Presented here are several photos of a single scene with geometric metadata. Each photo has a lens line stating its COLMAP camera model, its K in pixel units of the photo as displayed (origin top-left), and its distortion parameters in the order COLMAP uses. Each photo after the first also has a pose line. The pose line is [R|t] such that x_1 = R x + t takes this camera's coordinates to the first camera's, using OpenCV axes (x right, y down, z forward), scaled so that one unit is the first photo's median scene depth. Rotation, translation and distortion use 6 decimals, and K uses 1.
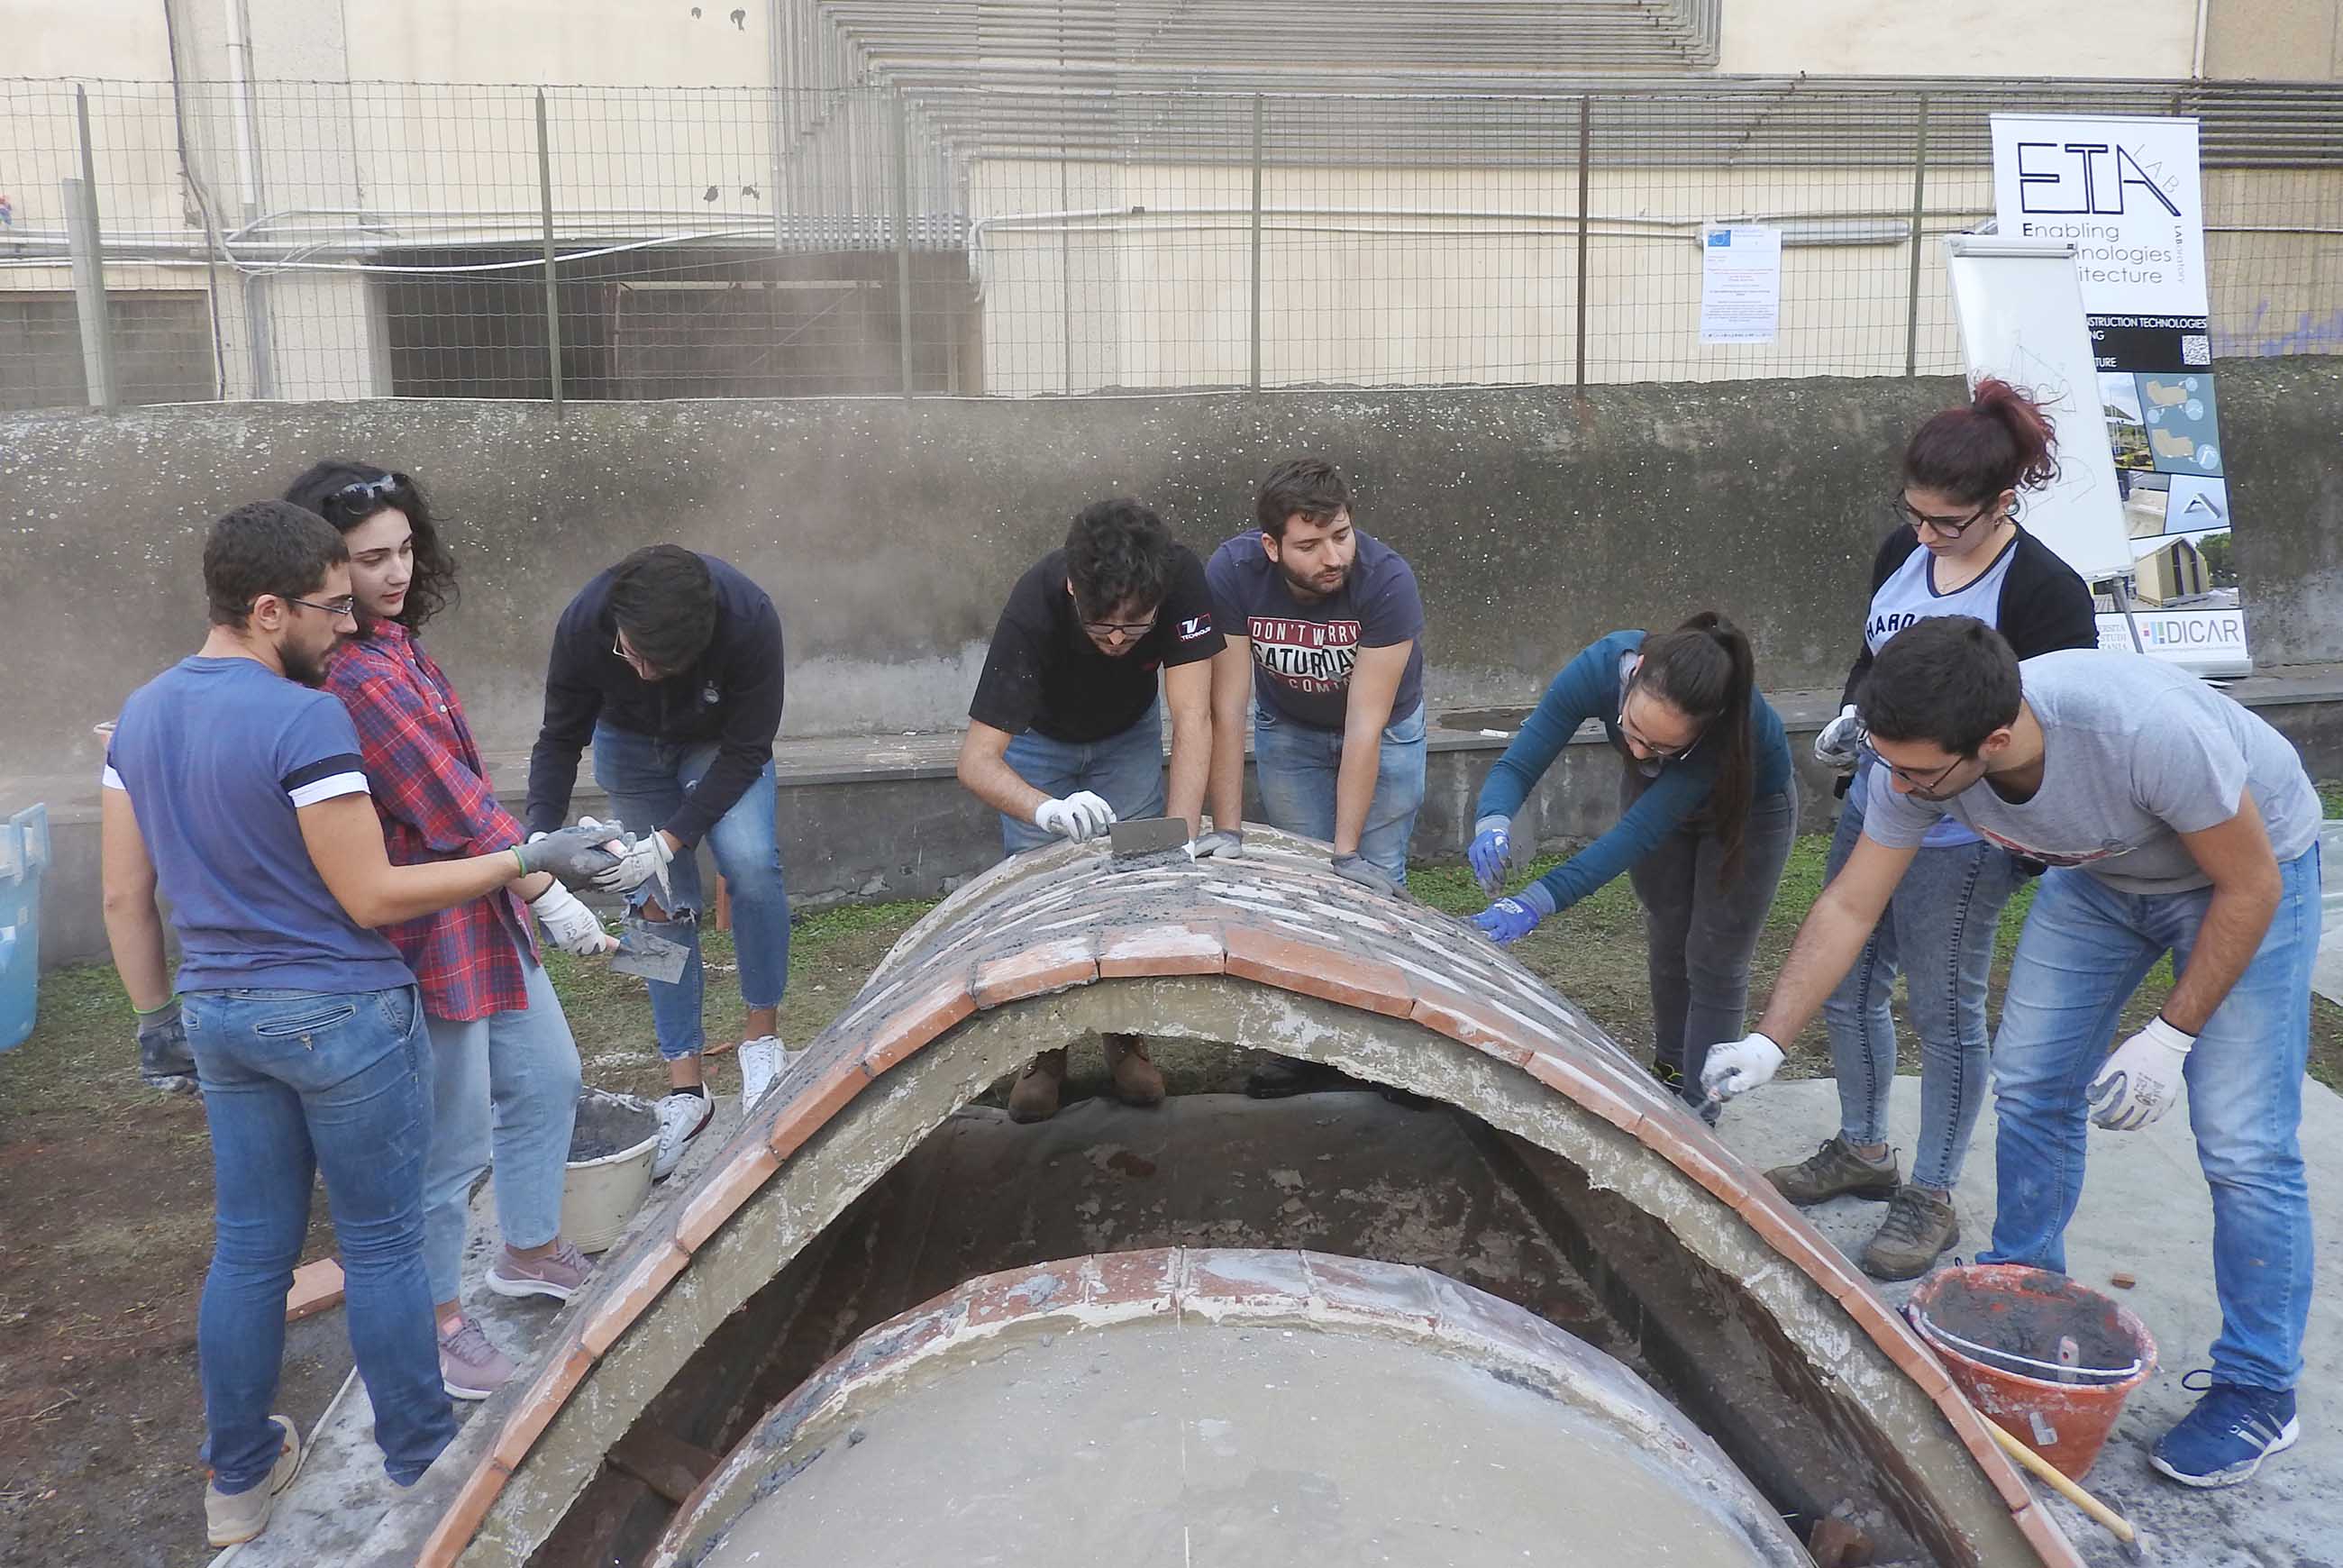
lens RADIAL K [[1970.4, 0, 1165.9], [0, 1970.4, 649.0], [0, 0, 1]] dist [0.004594, 0.007128]
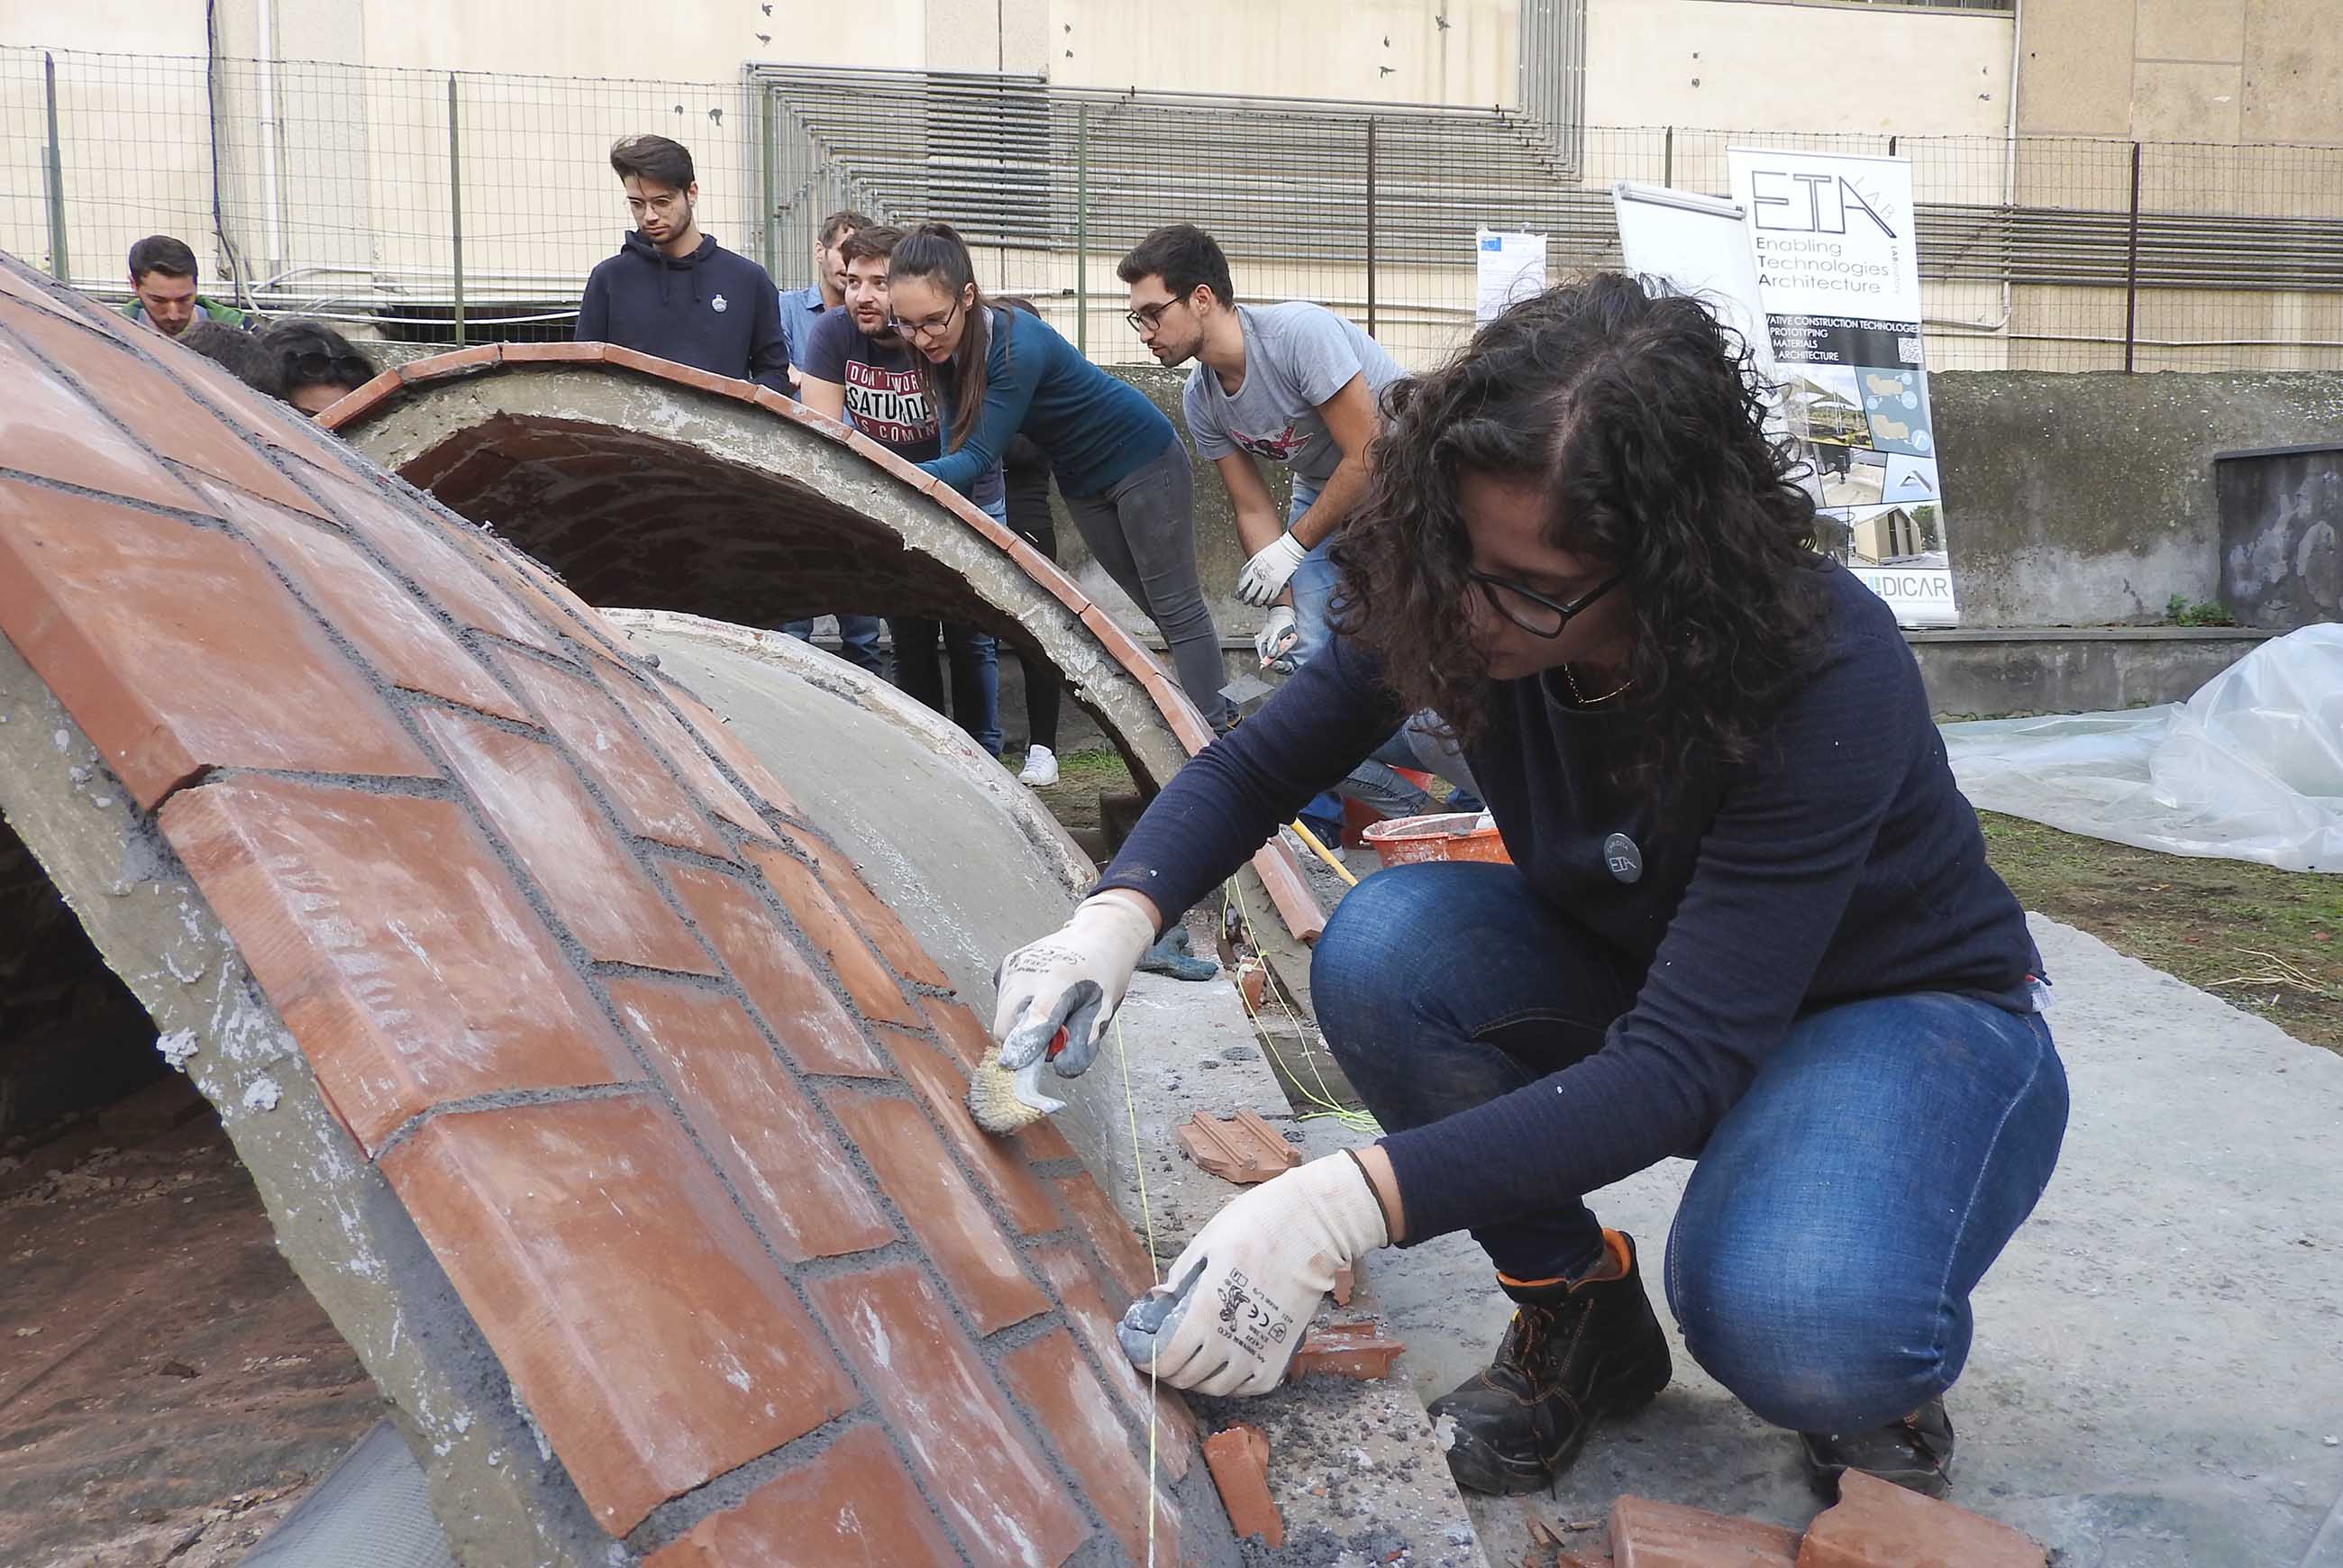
lens RADIAL K [[1826.9, 0, 1269.8], [0, 1826.9, 710.9], [0, 0, 1]] dist [0.007655, 0.003490]
pose [[0.999906, 0.013558, 0.001808, 0.179954], [-0.013345, 0.995974, -0.088640, 0.191987], [-0.003003, 0.088608, 0.996062, -0.054341]]
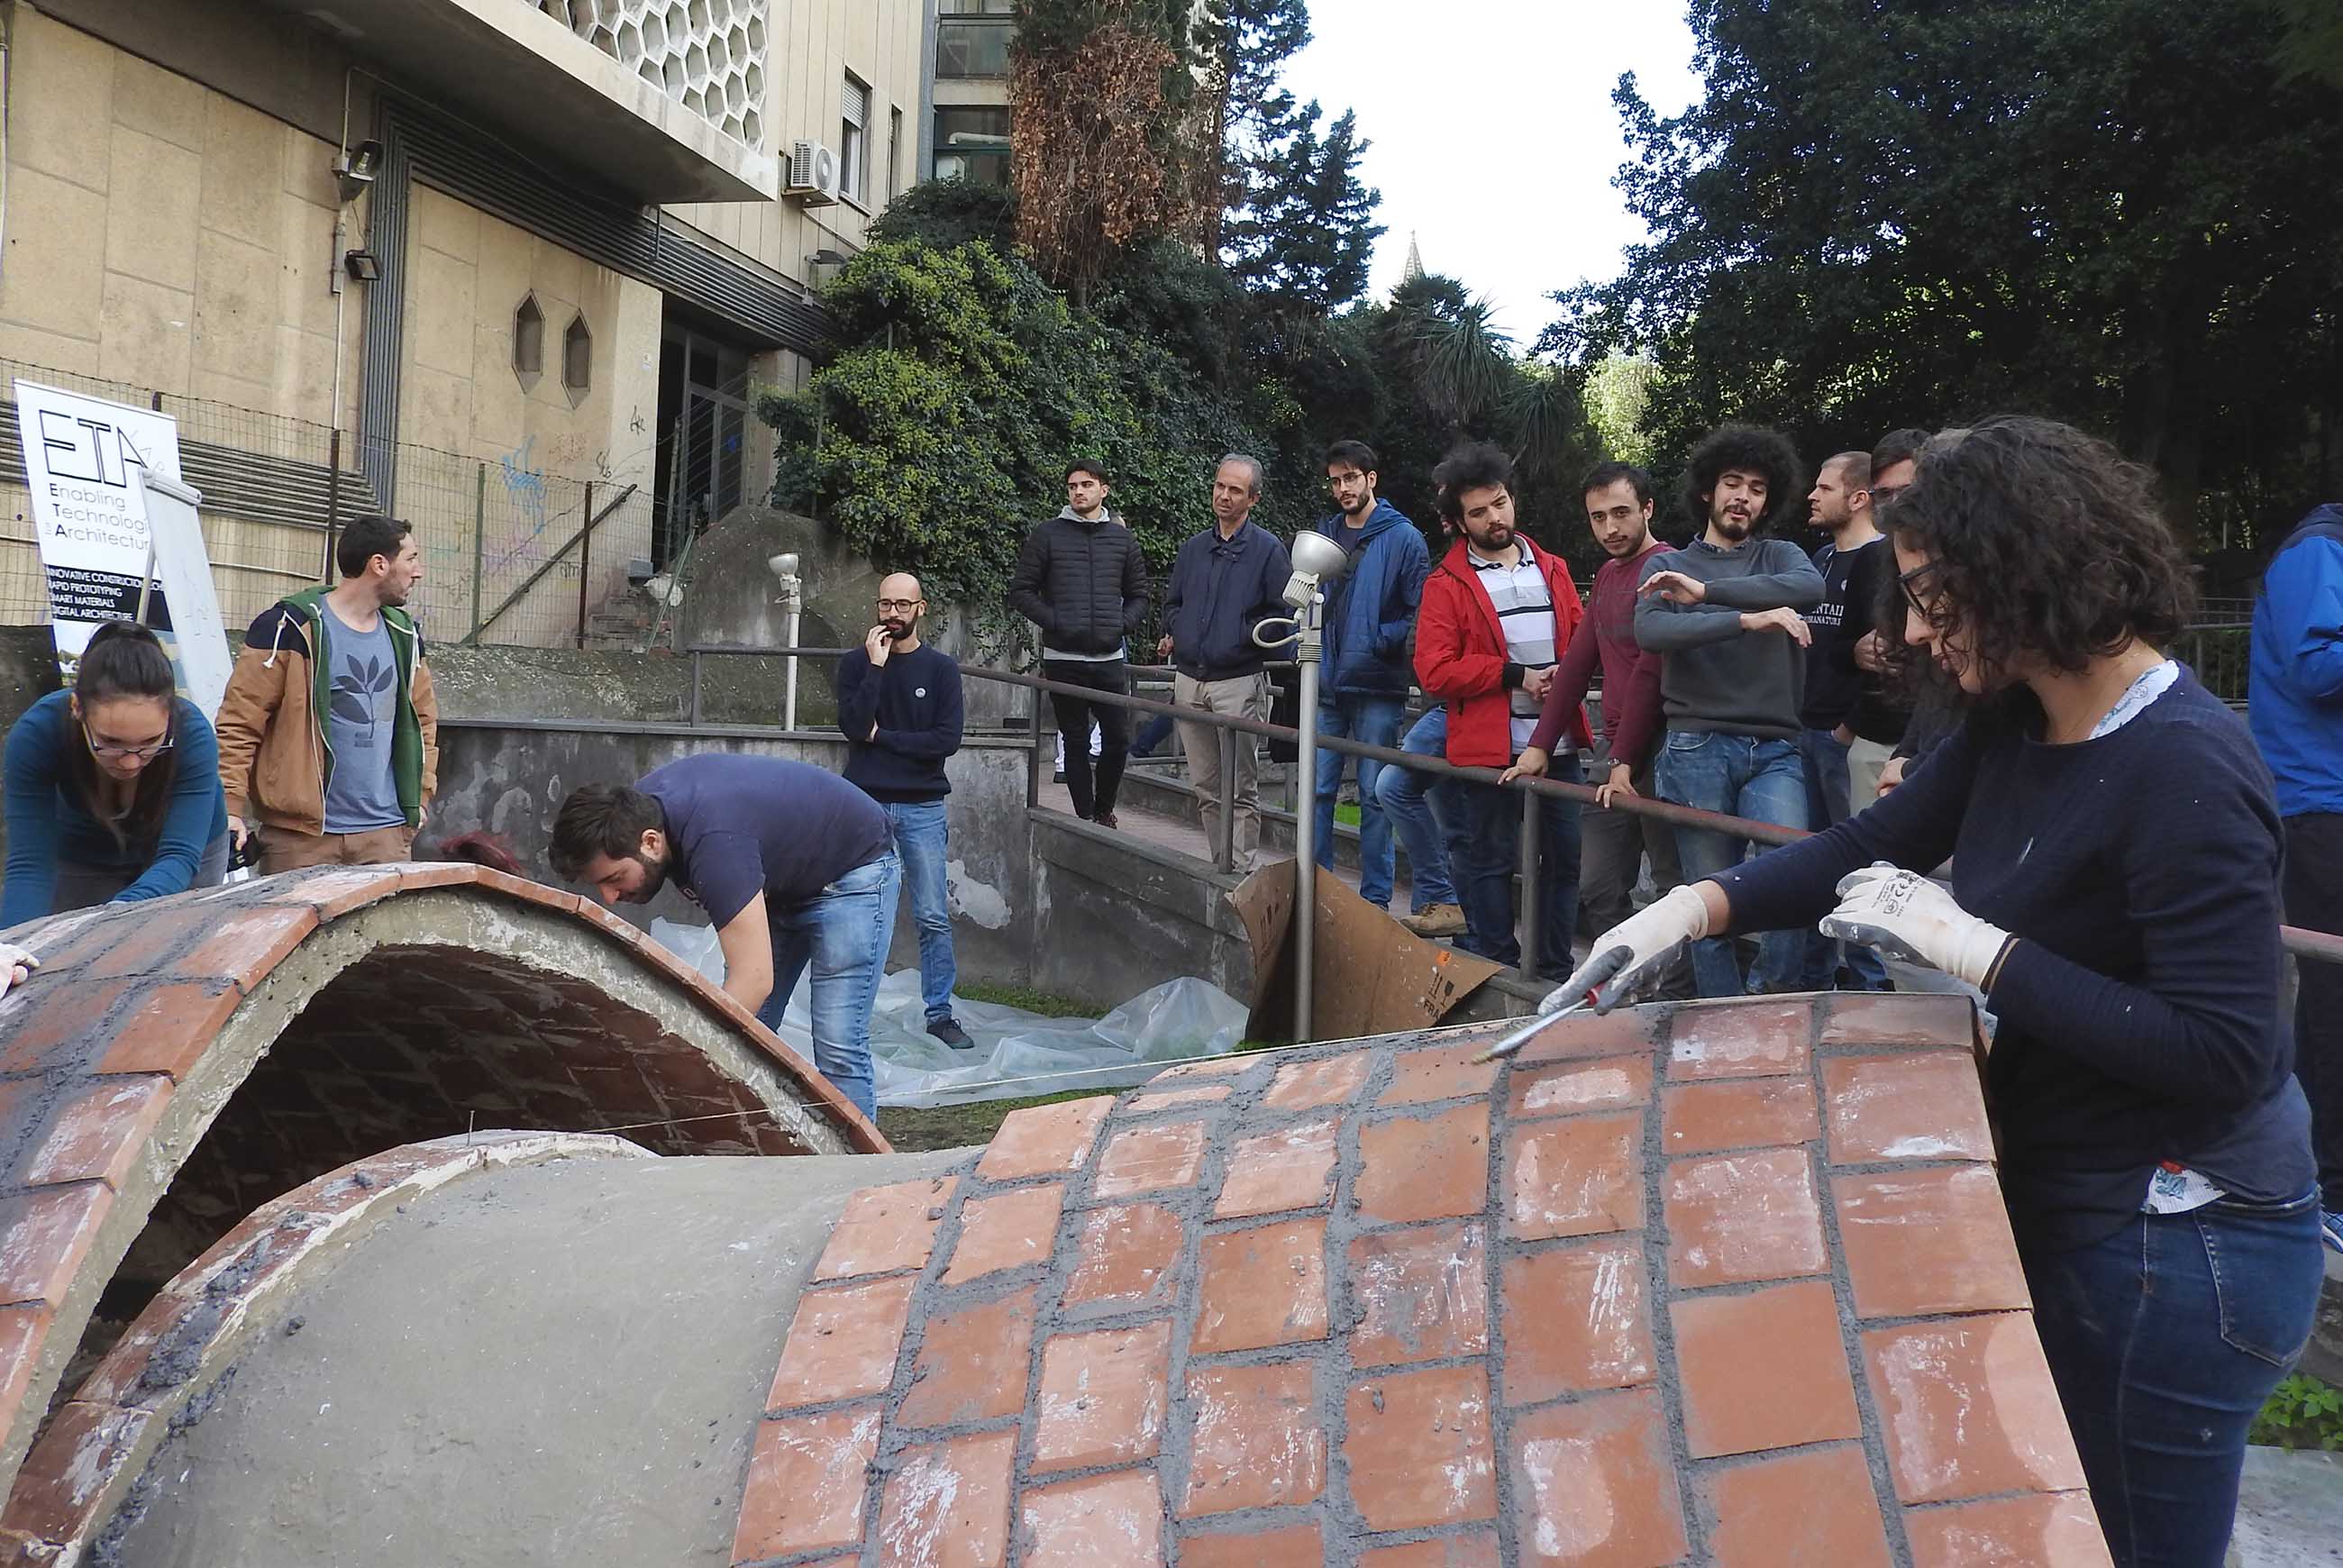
lens RADIAL K [[1999.2, 0, 1248.4], [0, 1999.2, 604.7], [0, 0, 1]] dist [0.003028, -0.002245]
pose [[0.373810, 0.080356, 0.924018, -0.378786], [0.121903, 0.983341, -0.134831, 0.087855], [-0.919459, 0.163042, 0.357787, 0.034286]]
